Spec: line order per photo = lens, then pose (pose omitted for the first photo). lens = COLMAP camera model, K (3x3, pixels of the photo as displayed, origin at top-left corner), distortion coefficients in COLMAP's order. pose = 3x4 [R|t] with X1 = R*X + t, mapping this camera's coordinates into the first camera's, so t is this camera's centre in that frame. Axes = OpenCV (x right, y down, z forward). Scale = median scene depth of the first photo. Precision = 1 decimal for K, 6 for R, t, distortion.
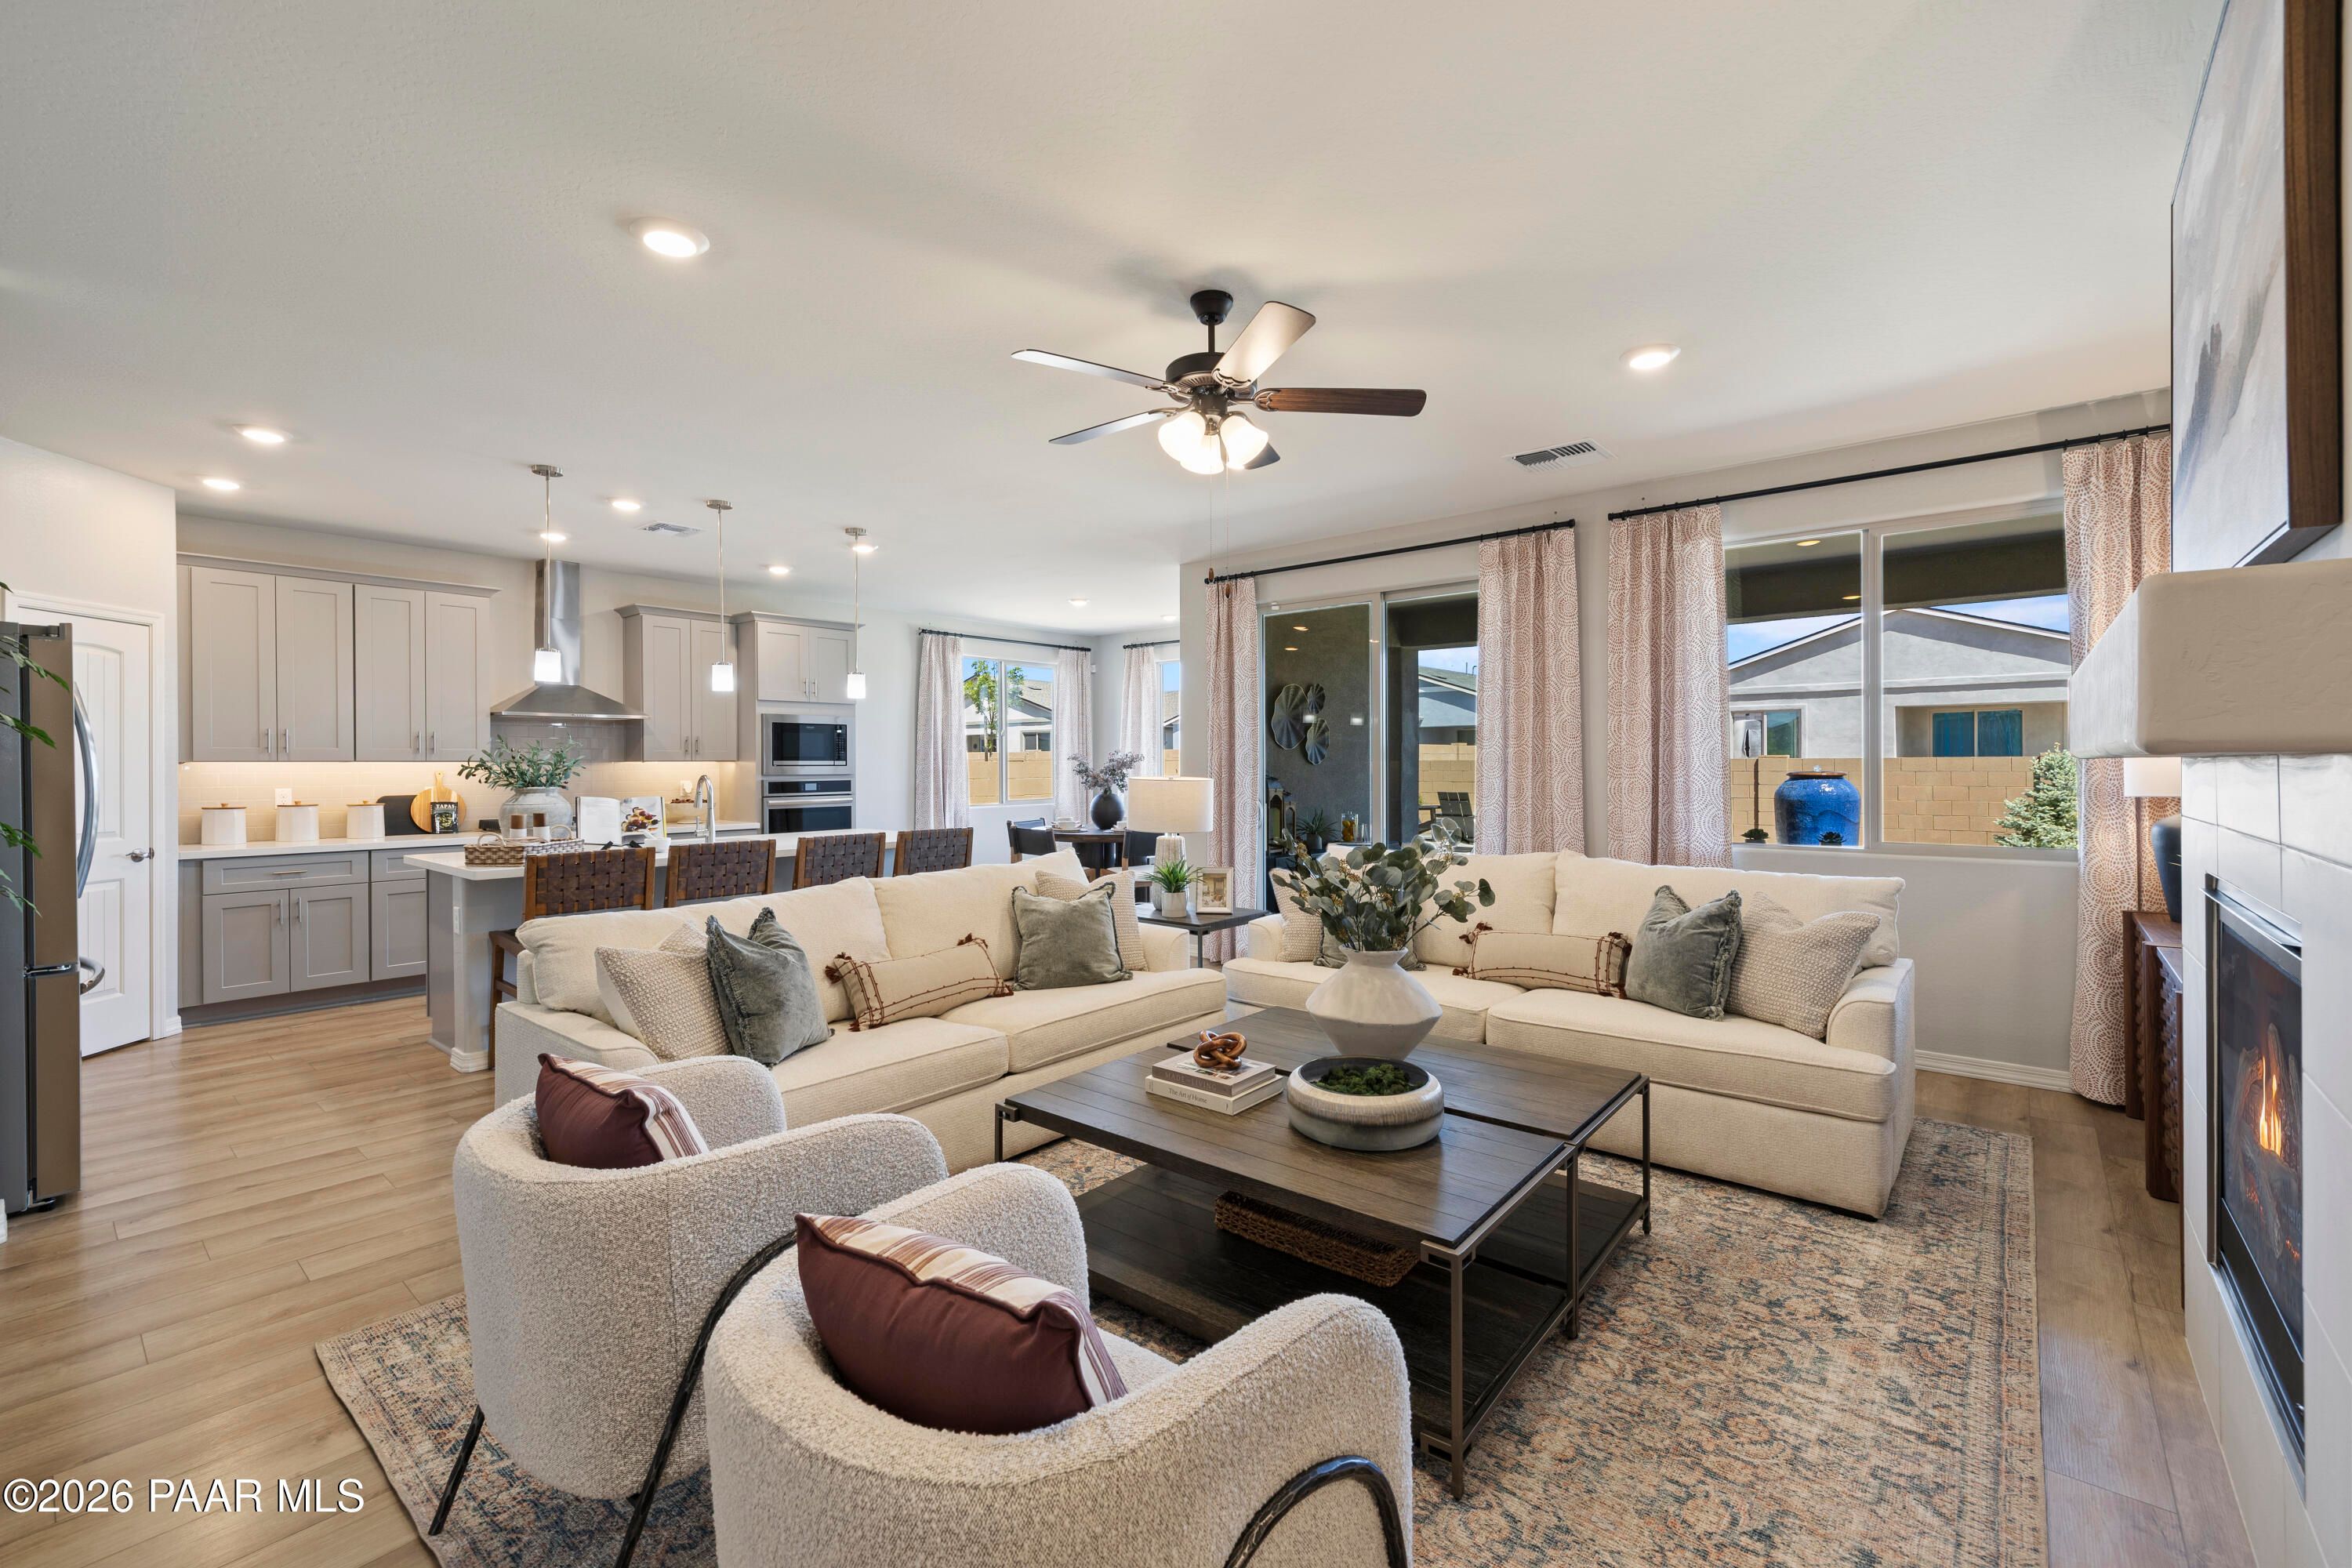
lens RADIAL K [[991.1, 0, 1176.3], [0, 991.1, 767.2], [0, 0, 1]] dist [0.003338, -0.000469]
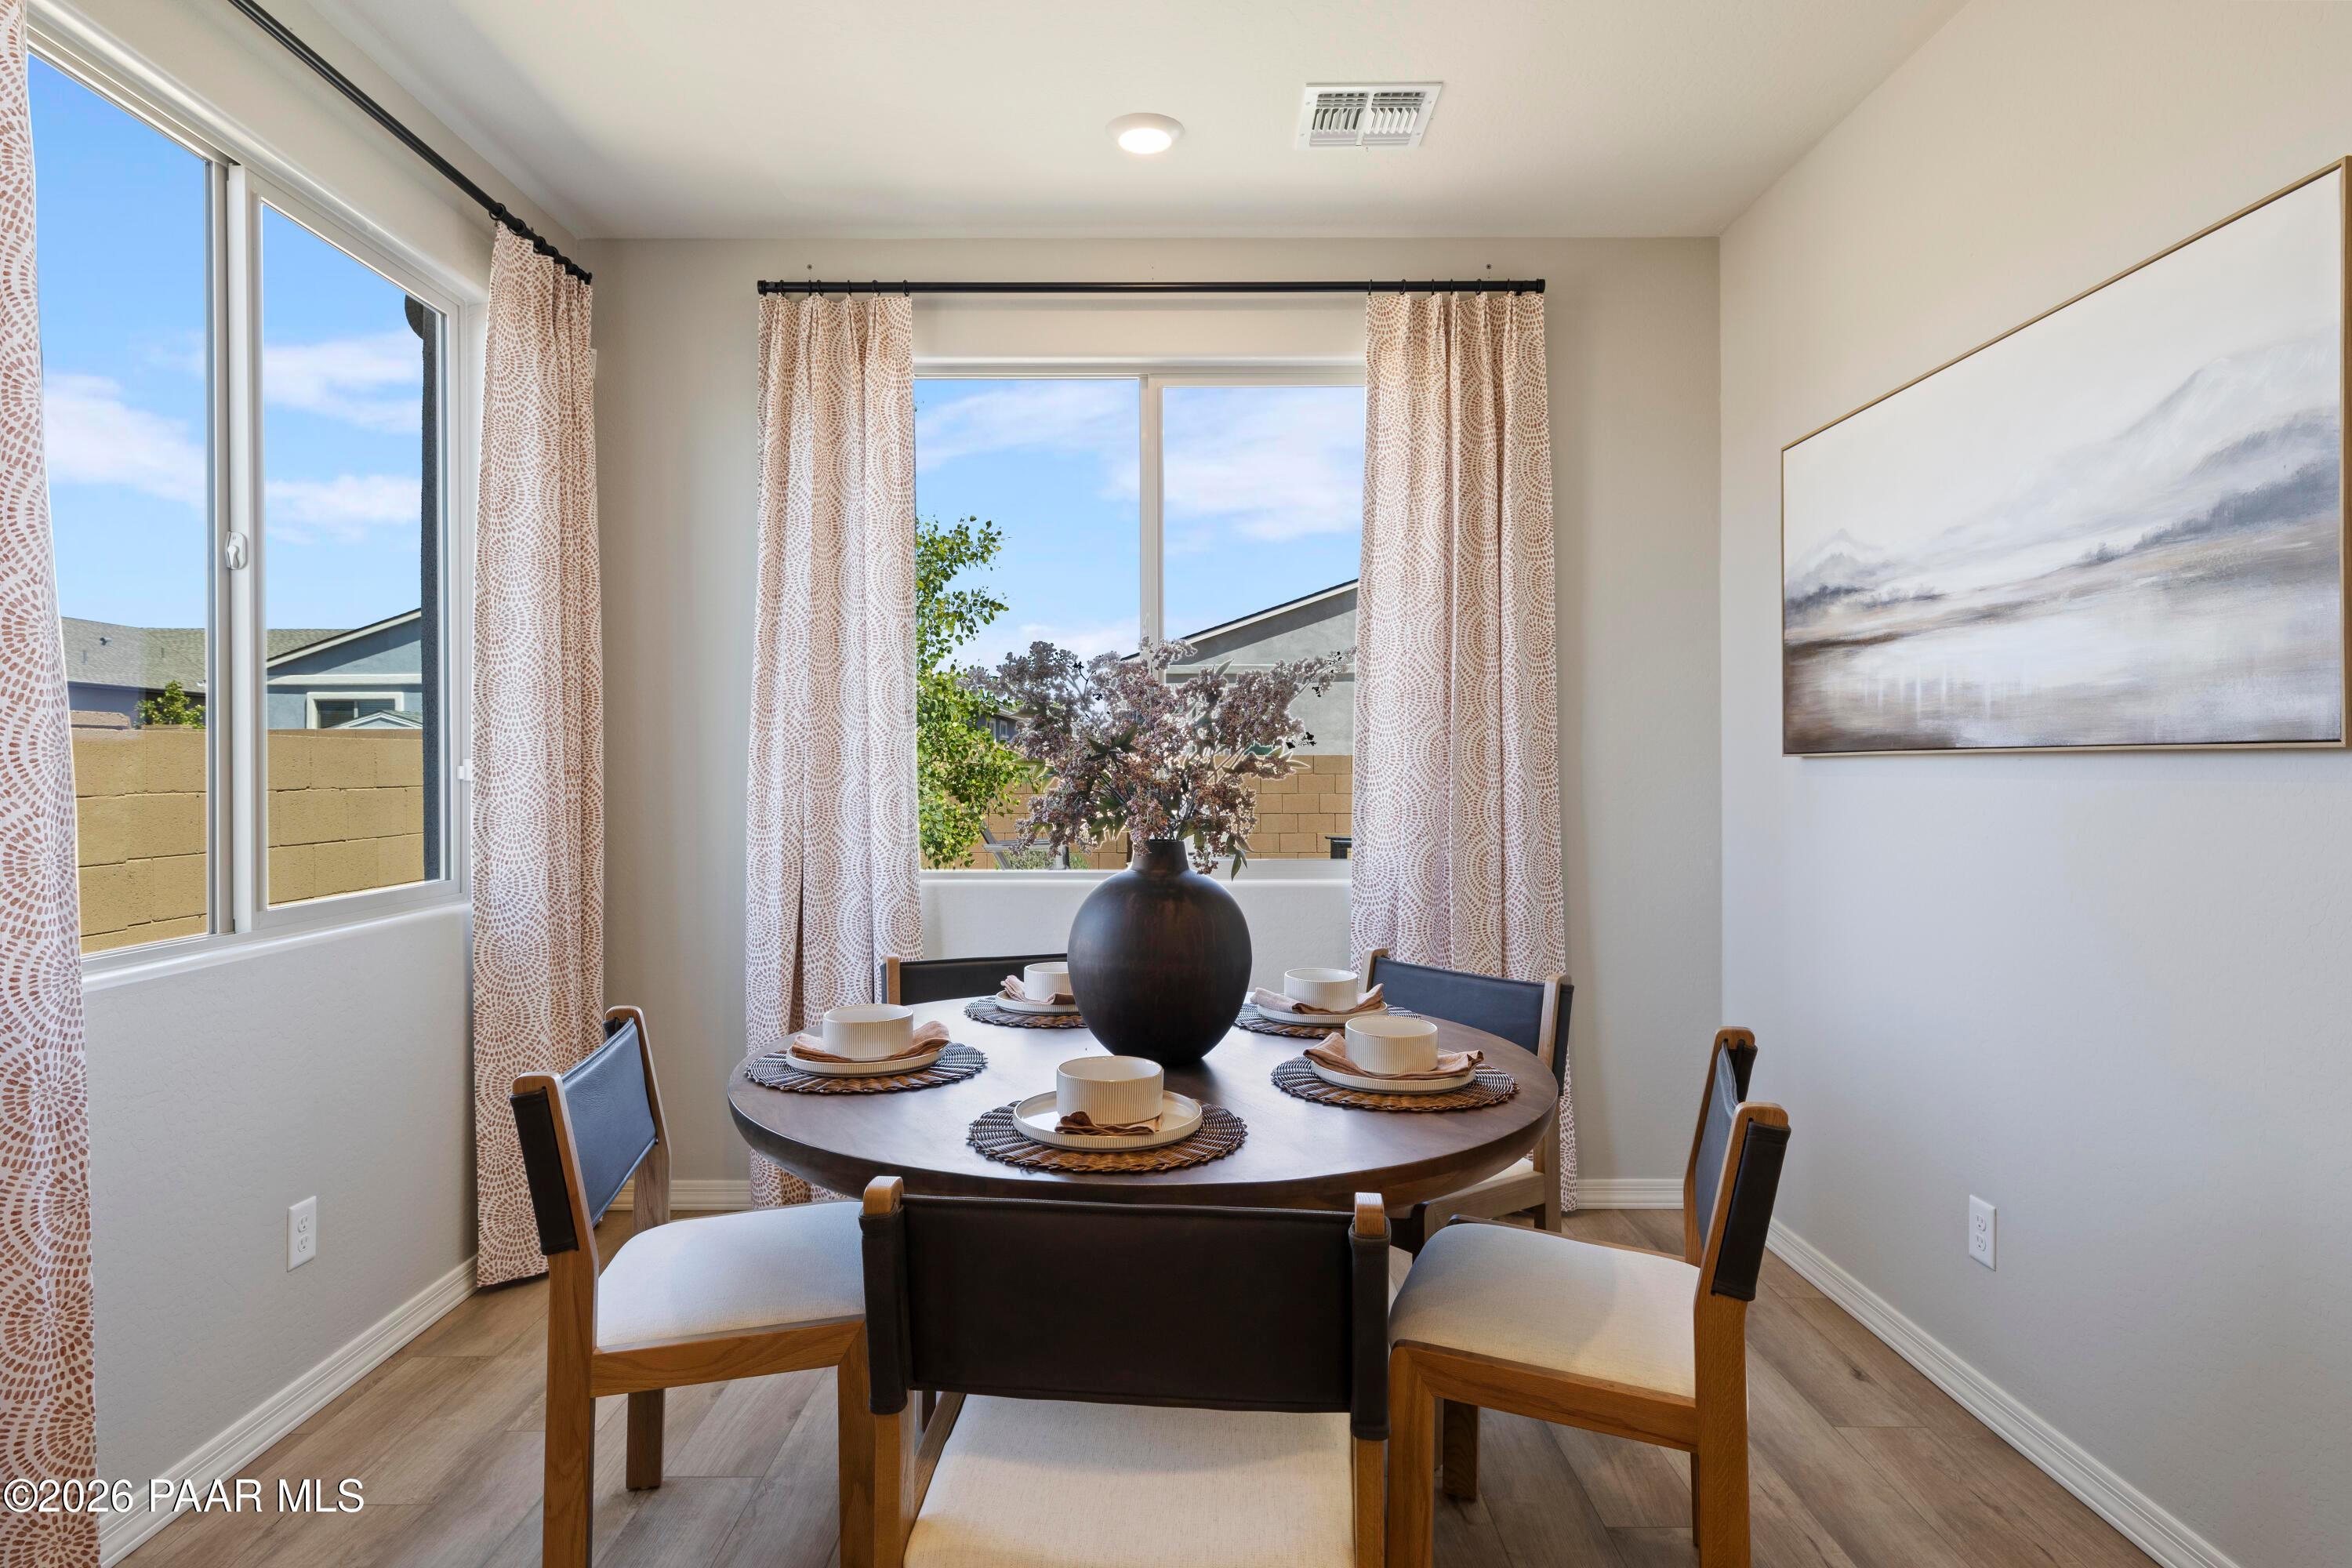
lens RADIAL K [[1277.3, 0, 1174.0], [0, 1277.3, 772.5], [0, 0, 1]] dist [-0.000674, 0.000655]
pose [[0.767474, -0.000798, 0.641080, -0.360214], [0.002127, 0.999997, -0.001301, 0.013442], [-0.641077, 0.002362, 0.767473, 1.312978]]
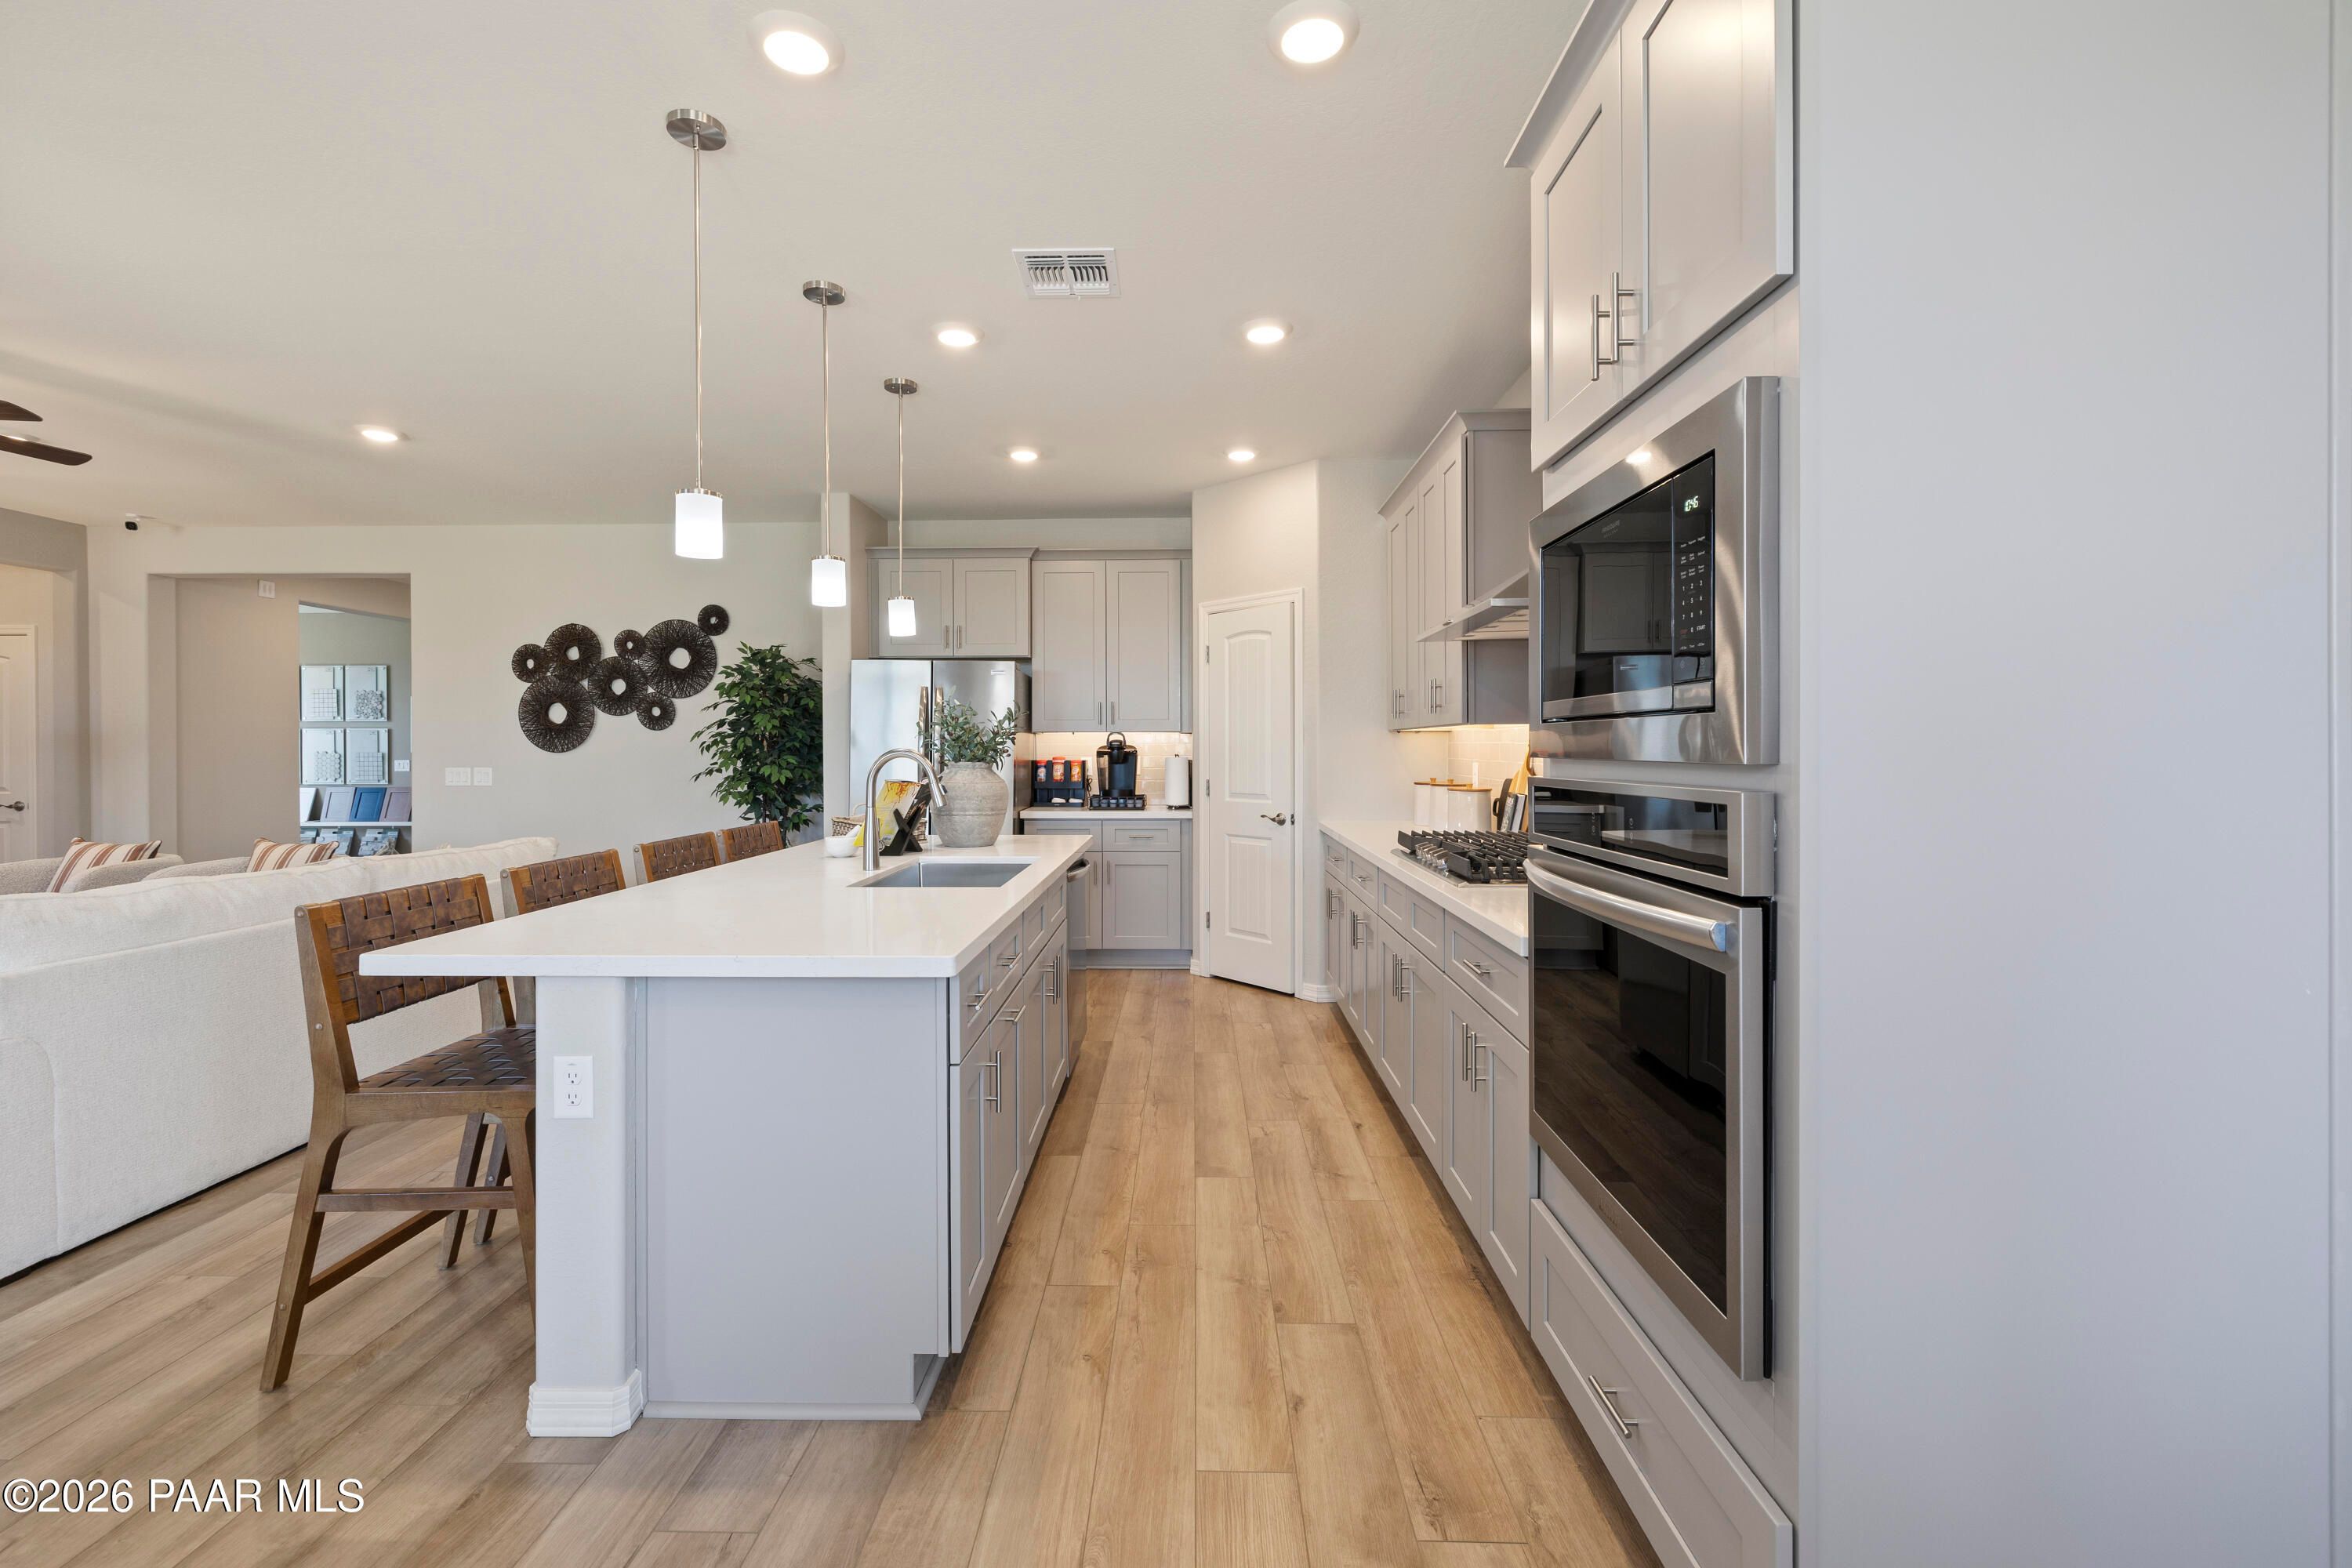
lens RADIAL K [[991.1, 0, 1164.6], [0, 991.1, 754.1], [0, 0, 1]] dist [0.003338, -0.000469]
pose [[-0.781710, 0.009709, -0.623567, -0.243322], [0.002974, 0.999925, 0.011840, 0.004606], [0.623636, 0.007401, -0.781680, 1.563139]]
